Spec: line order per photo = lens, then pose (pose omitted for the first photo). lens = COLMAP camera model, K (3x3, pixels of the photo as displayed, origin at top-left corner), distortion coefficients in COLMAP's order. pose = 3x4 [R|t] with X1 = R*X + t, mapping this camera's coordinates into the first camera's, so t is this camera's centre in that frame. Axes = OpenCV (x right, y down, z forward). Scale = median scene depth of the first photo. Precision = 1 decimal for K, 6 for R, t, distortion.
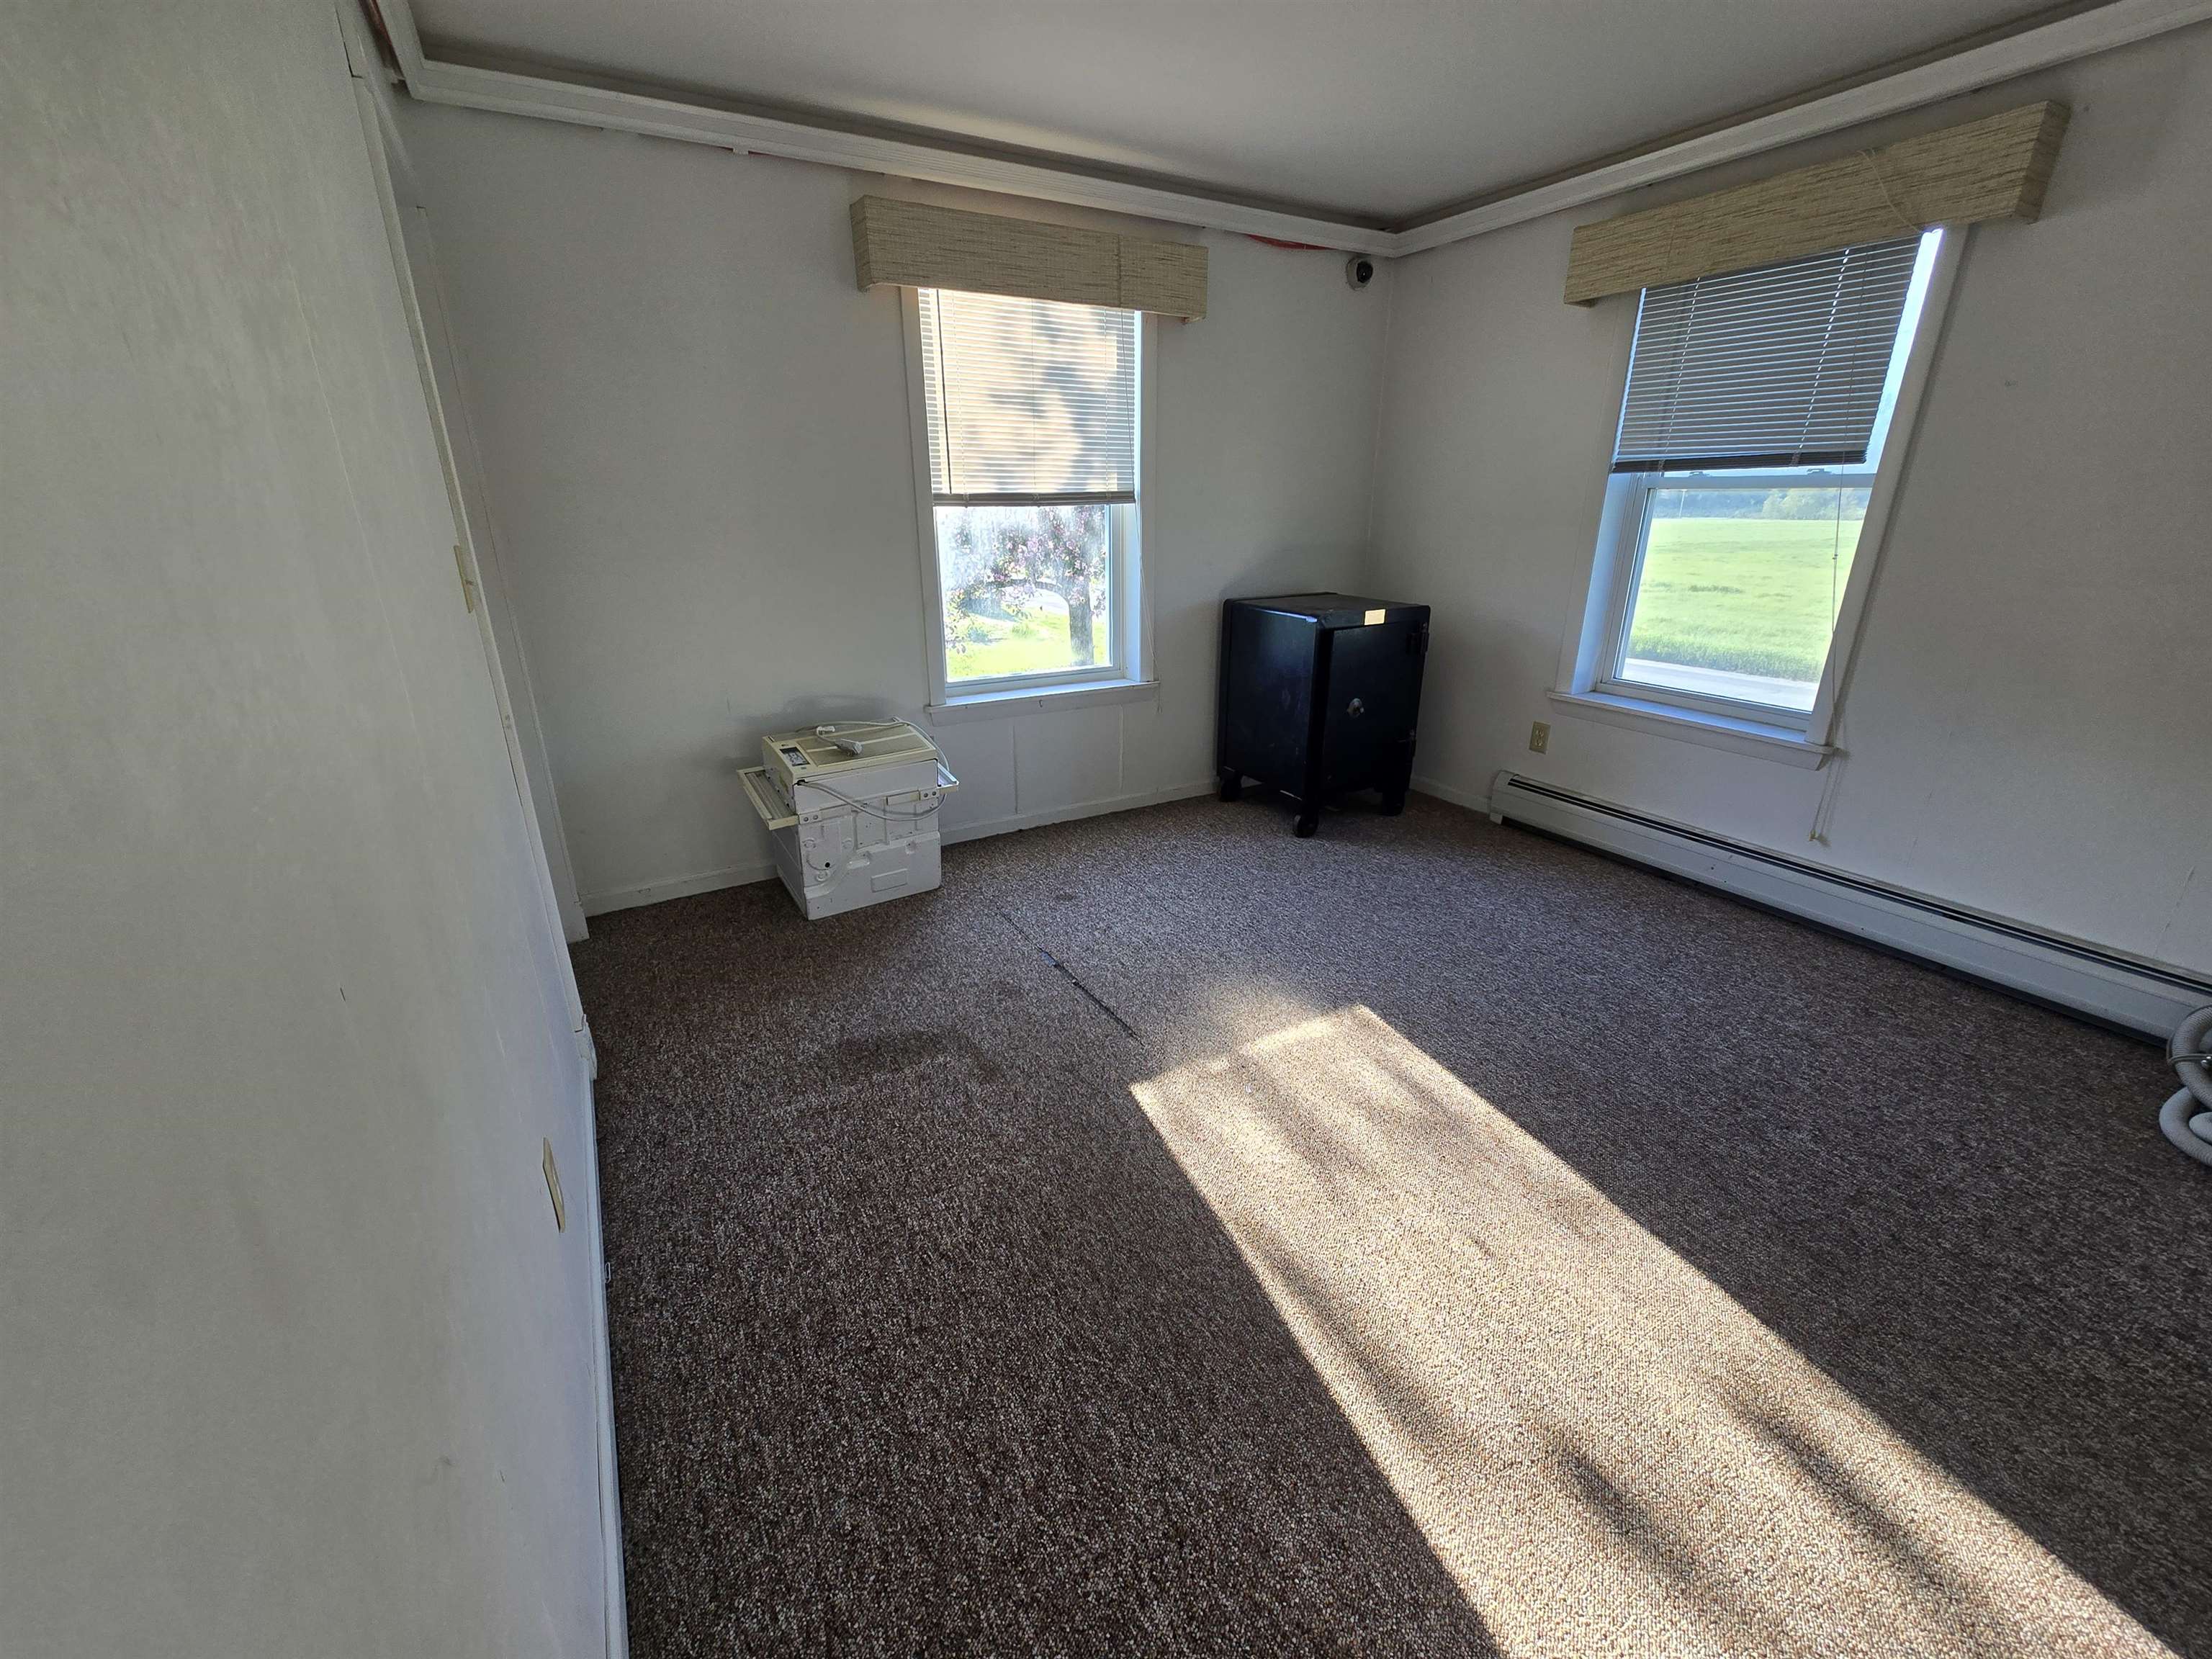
lens RADIAL K [[902.3, 0, 1117.2], [0, 902.3, 827.9], [0, 0, 1]] dist [-0.001344, 0.004387]
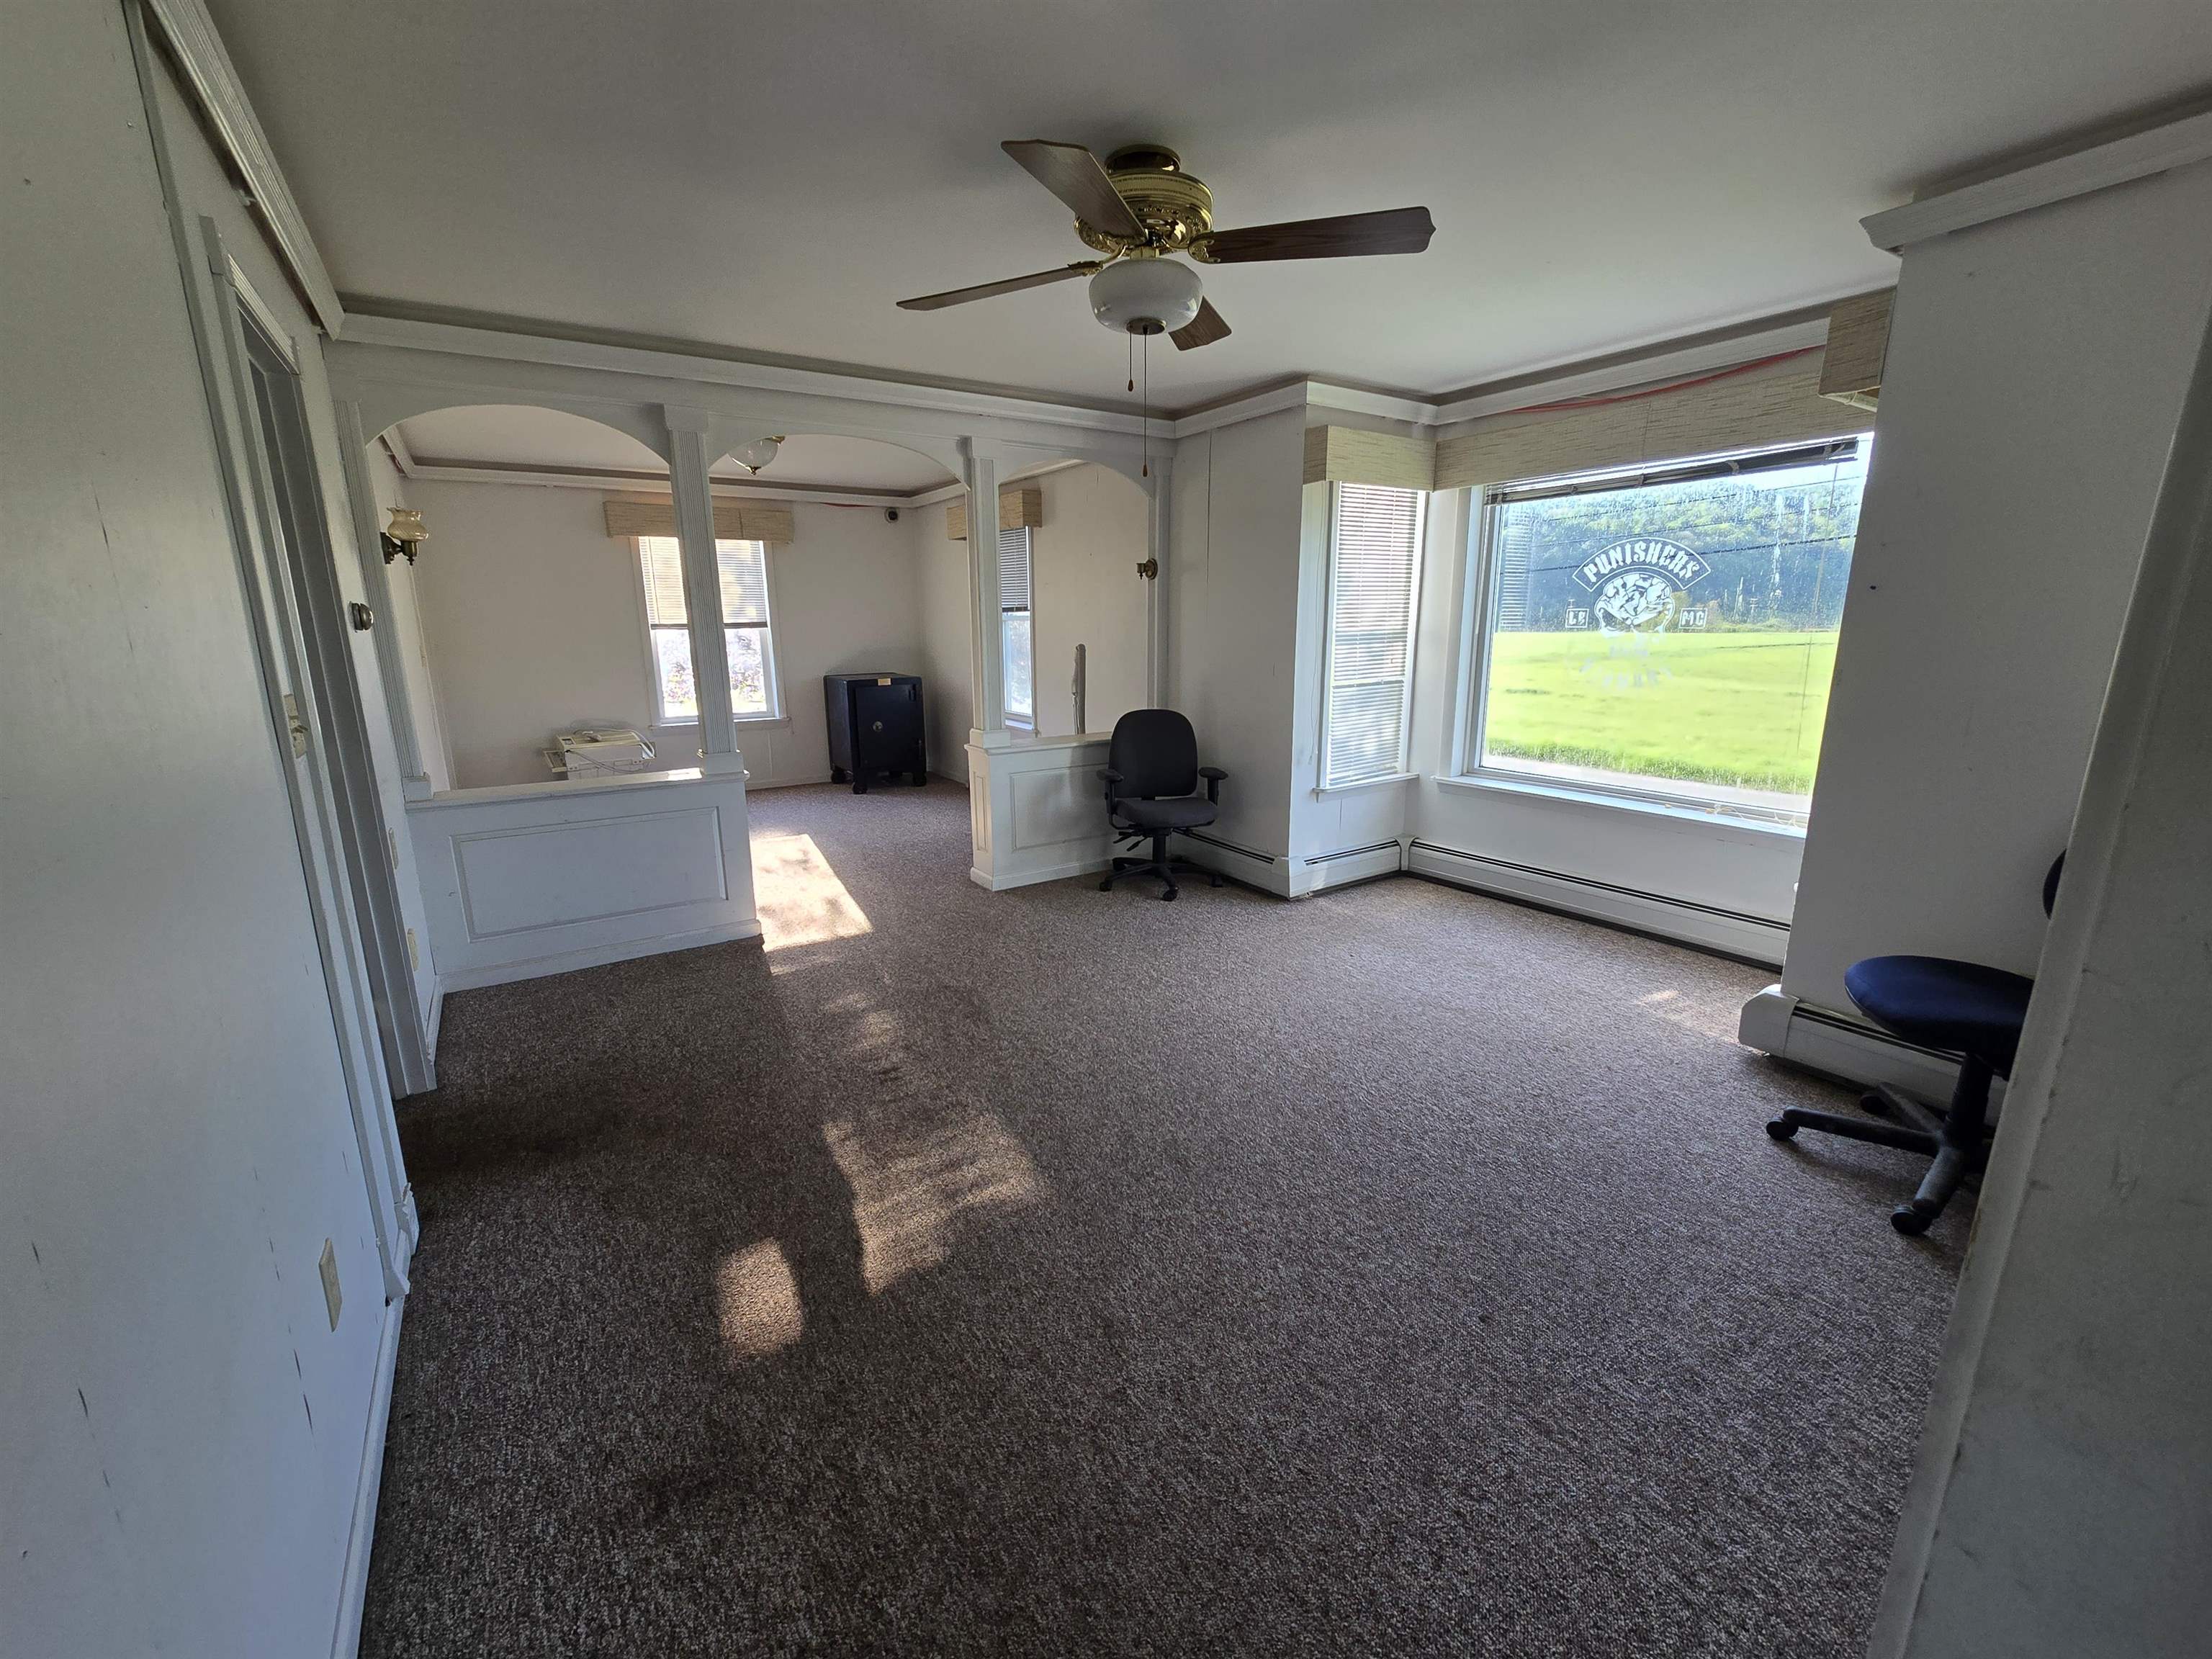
lens RADIAL K [[896.1, 0, 1112.2], [0, 896.1, 816.3], [0, 0, 1]] dist [0.002895, 0.000277]
pose [[0.997810, -0.018392, 0.063535, 0.822128], [0.026513, 0.991231, -0.129457, 0.420460], [-0.060596, 0.130858, 0.989548, -1.212744]]
